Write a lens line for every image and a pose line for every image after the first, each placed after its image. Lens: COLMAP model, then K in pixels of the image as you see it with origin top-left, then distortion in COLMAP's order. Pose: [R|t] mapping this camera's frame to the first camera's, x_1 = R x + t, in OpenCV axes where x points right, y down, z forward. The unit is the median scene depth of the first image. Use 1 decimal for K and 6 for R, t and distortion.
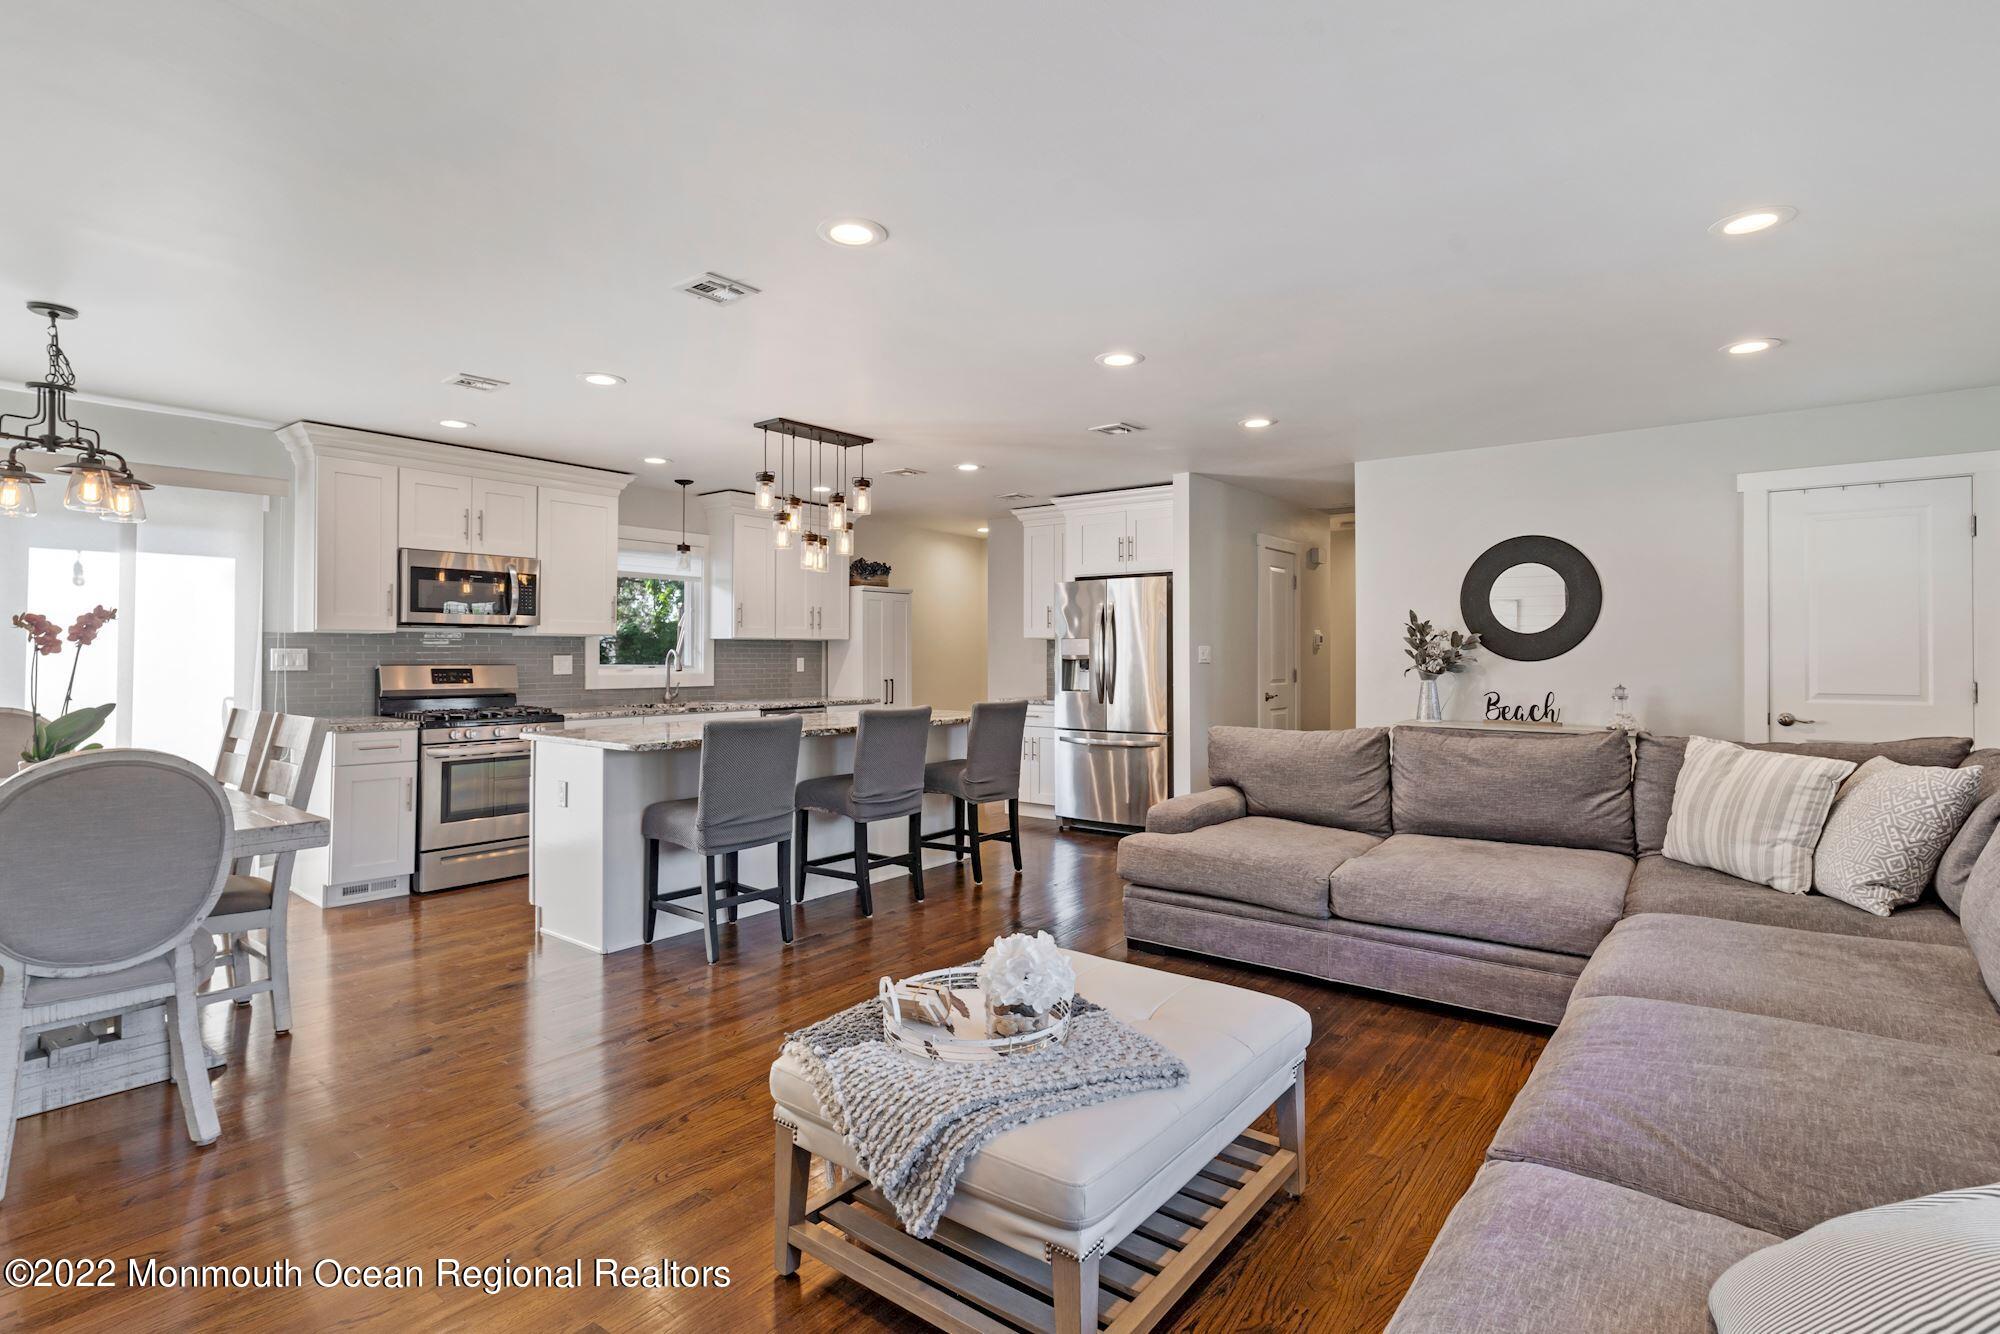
lens RADIAL K [[959.3, 0, 1000.0], [0, 959.3, 667.0], [0, 0, 1]] dist [0.003789, -0.000383]
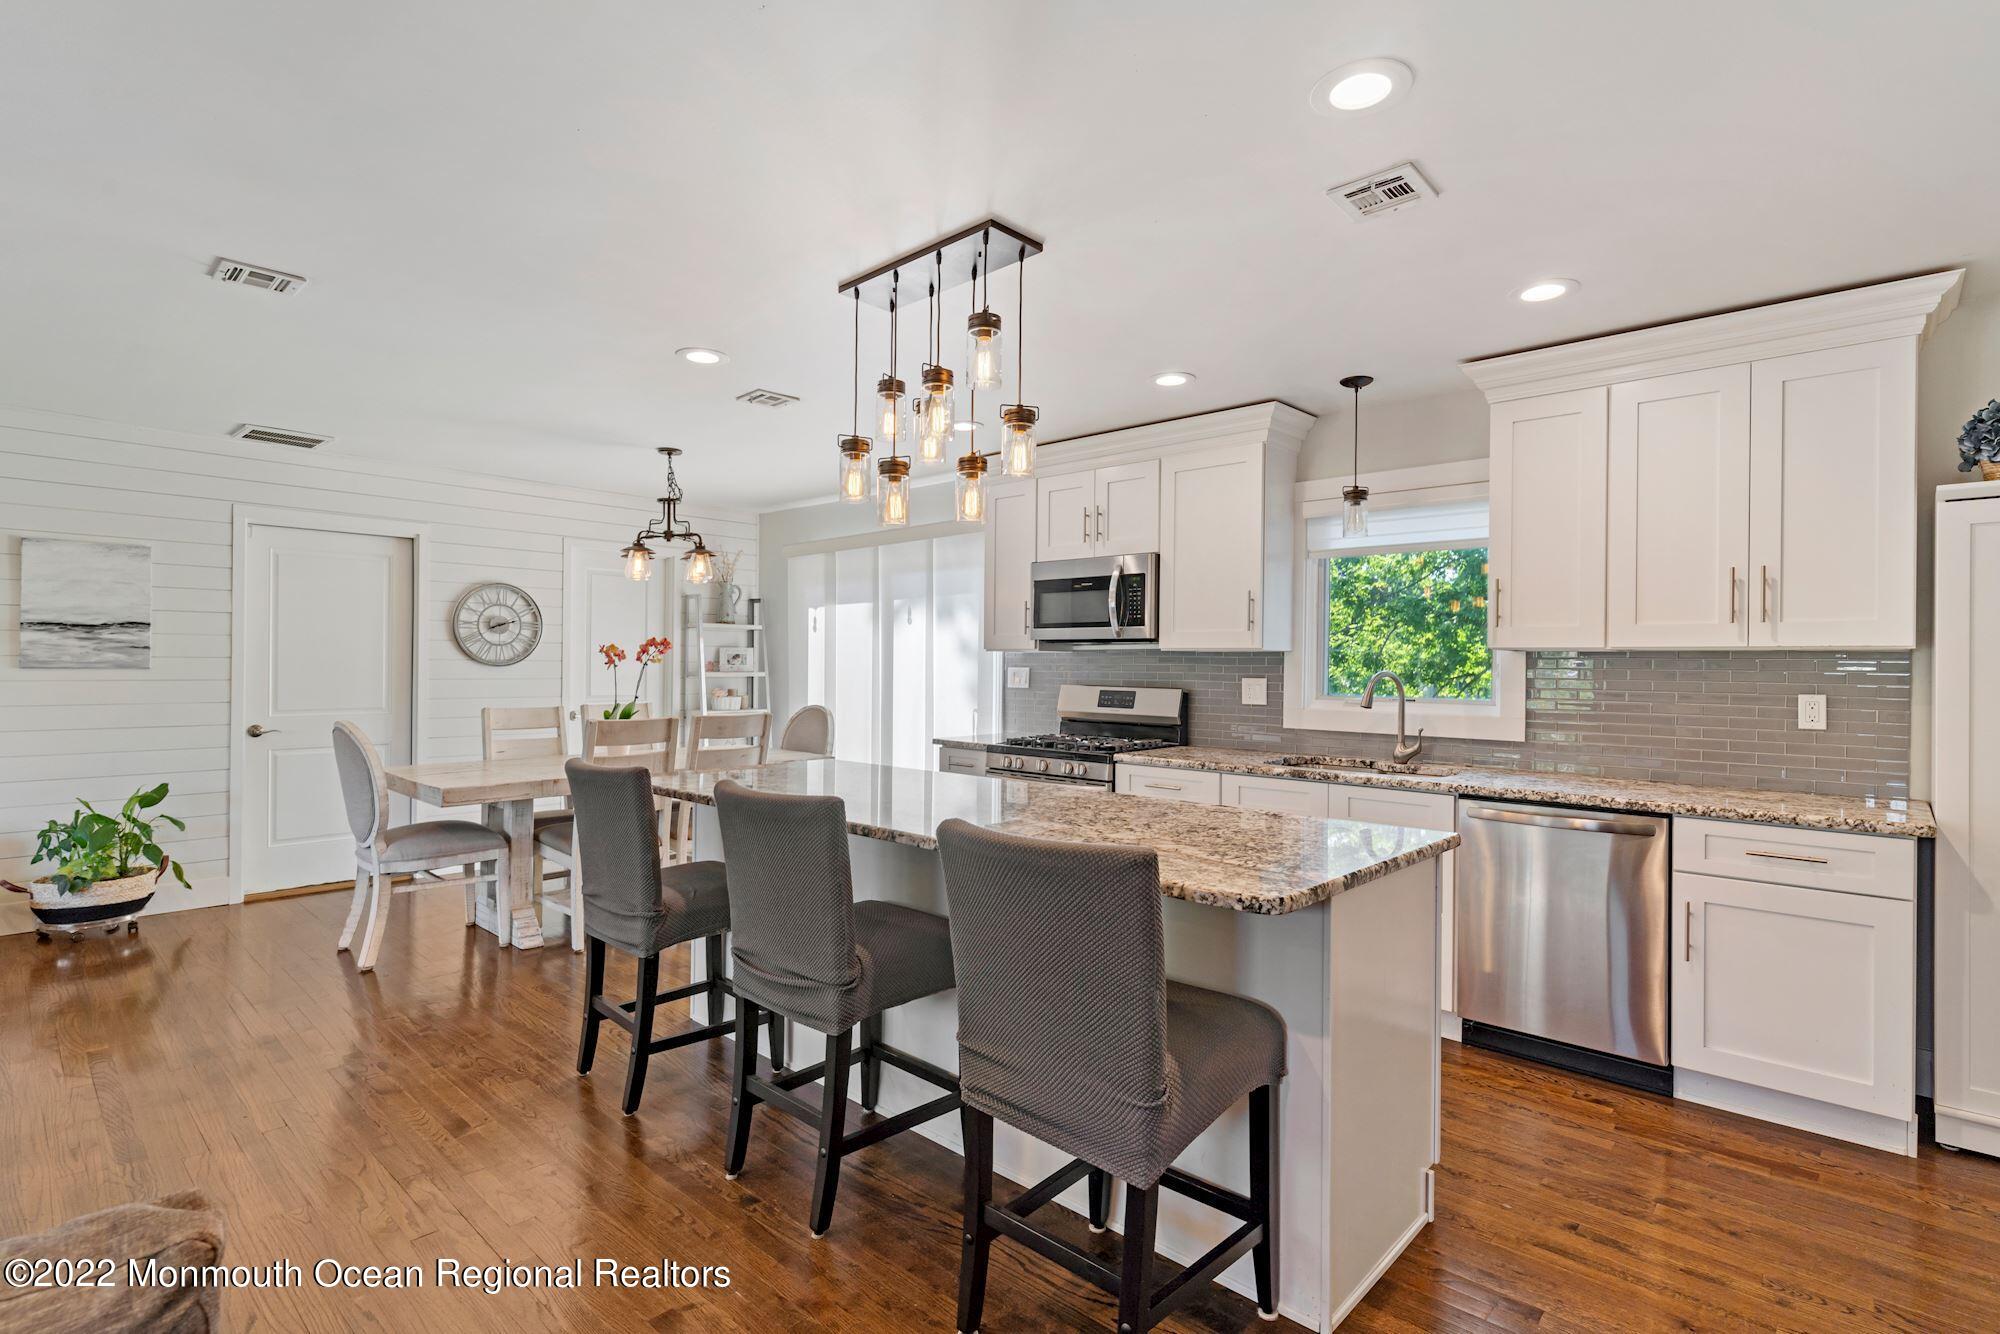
lens RADIAL K [[959.3, 0, 1000.0], [0, 959.3, 667.0], [0, 0, 1]] dist [0.003789, -0.000383]
pose [[-0.076434, 0.001300, -0.997074, 0.315064], [-0.020670, 0.999782, 0.002888, -0.021052], [0.996860, 0.020830, -0.076390, 0.981266]]
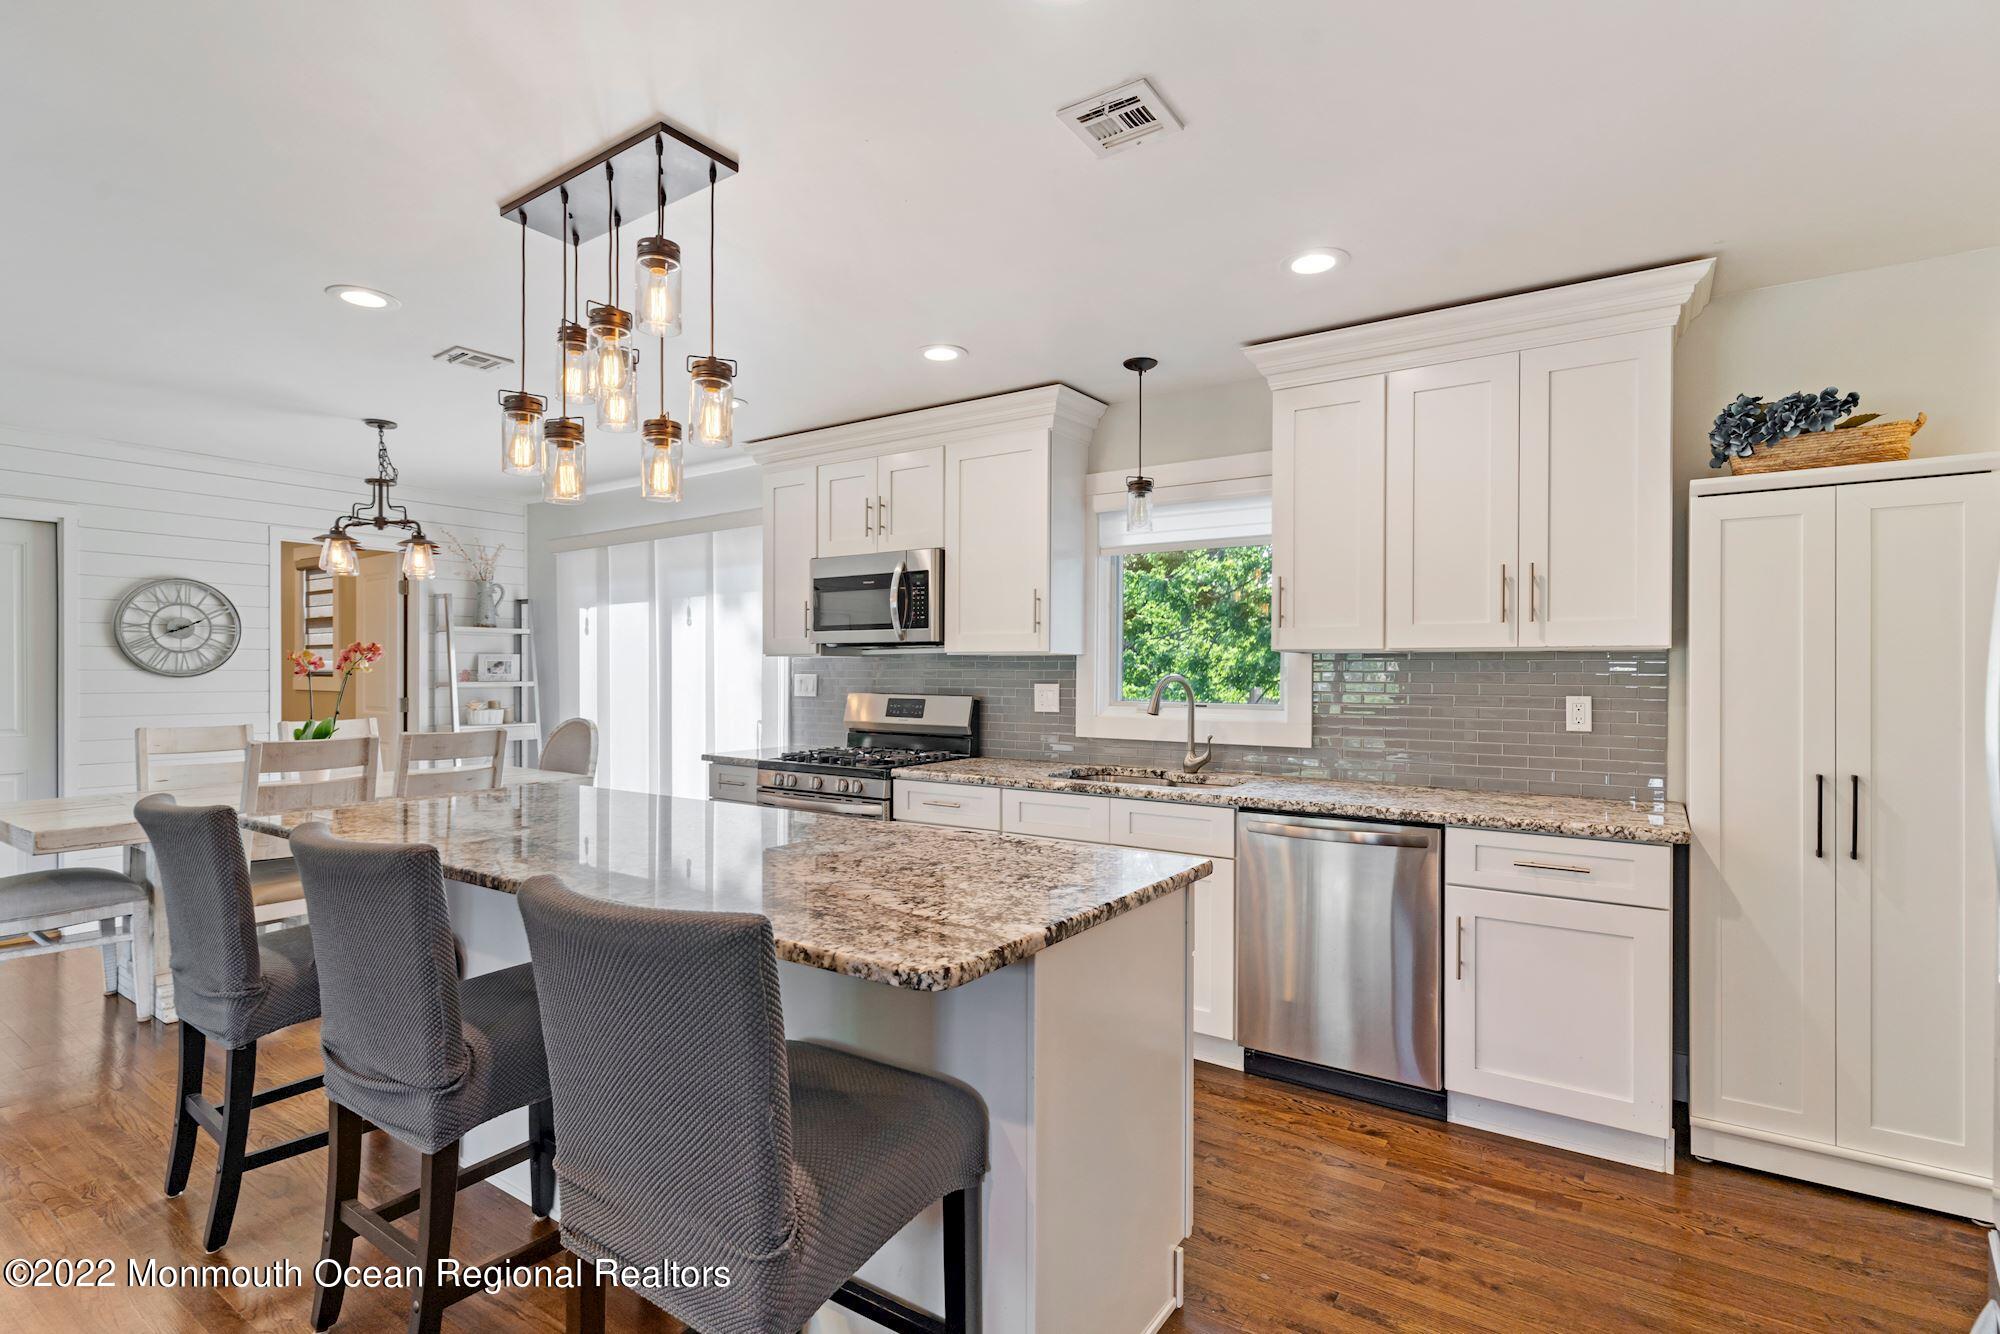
lens RADIAL K [[956.7, 0, 1000.8], [0, 956.7, 679.5], [0, 0, 1]] dist [0.003482, 0.001212]
pose [[0.070187, 0.008042, -0.997501, 0.240282], [-0.013585, 0.999882, 0.007105, -0.021966], [0.997441, 0.013053, 0.070288, 1.044675]]
